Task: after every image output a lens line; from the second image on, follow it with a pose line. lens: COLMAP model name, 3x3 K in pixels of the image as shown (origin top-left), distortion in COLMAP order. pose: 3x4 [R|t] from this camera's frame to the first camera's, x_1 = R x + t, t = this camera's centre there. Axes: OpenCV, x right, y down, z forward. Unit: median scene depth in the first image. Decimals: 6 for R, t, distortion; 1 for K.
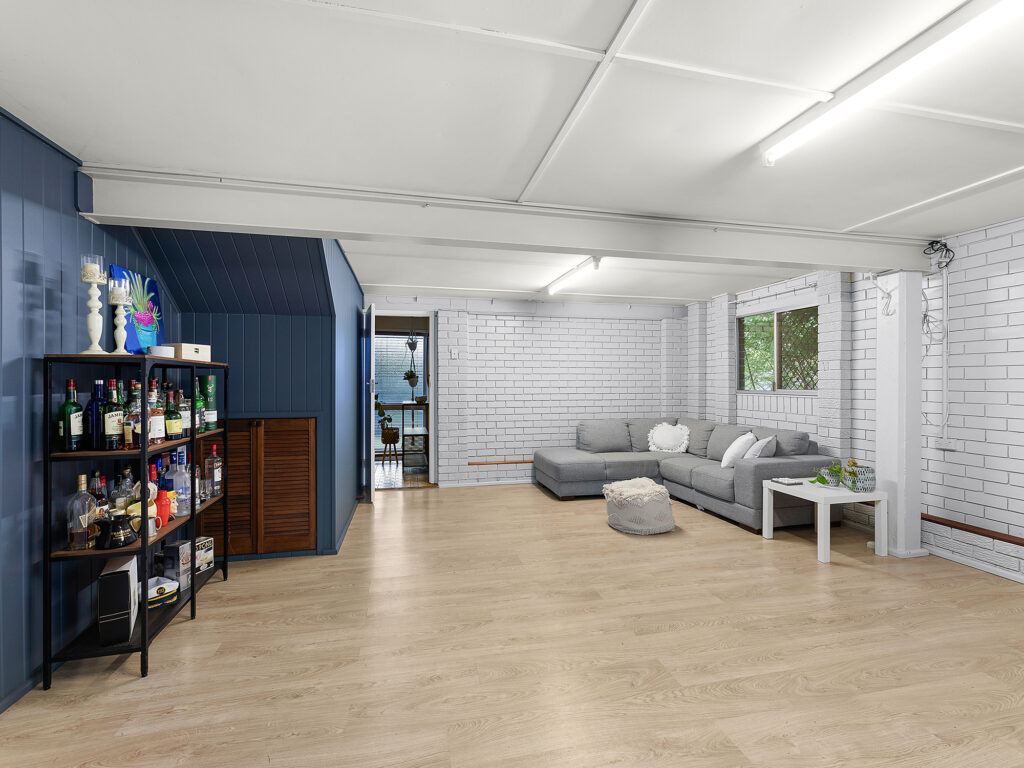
lens RADIAL K [[484.3, 0, 514.5], [0, 484.3, 386.0], [0, 0, 1]] dist [-0.002517, -0.000349]
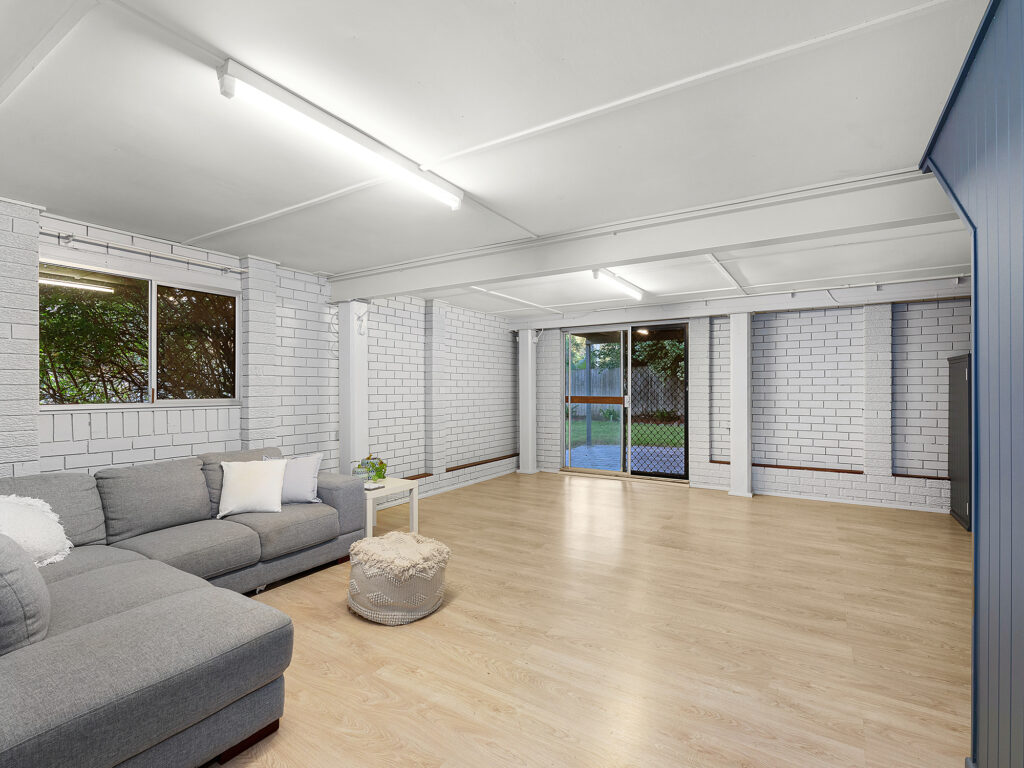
lens RADIAL K [[484.3, 0, 511.4], [0, 484.3, 379.2], [0, 0, 1]] dist [-0.002517, -0.000349]
pose [[-0.707203, 0.017987, 0.706782, -0.370862], [0.008124, 0.999817, -0.017316, -0.007737], [-0.706964, -0.006504, -0.707219, 1.534299]]
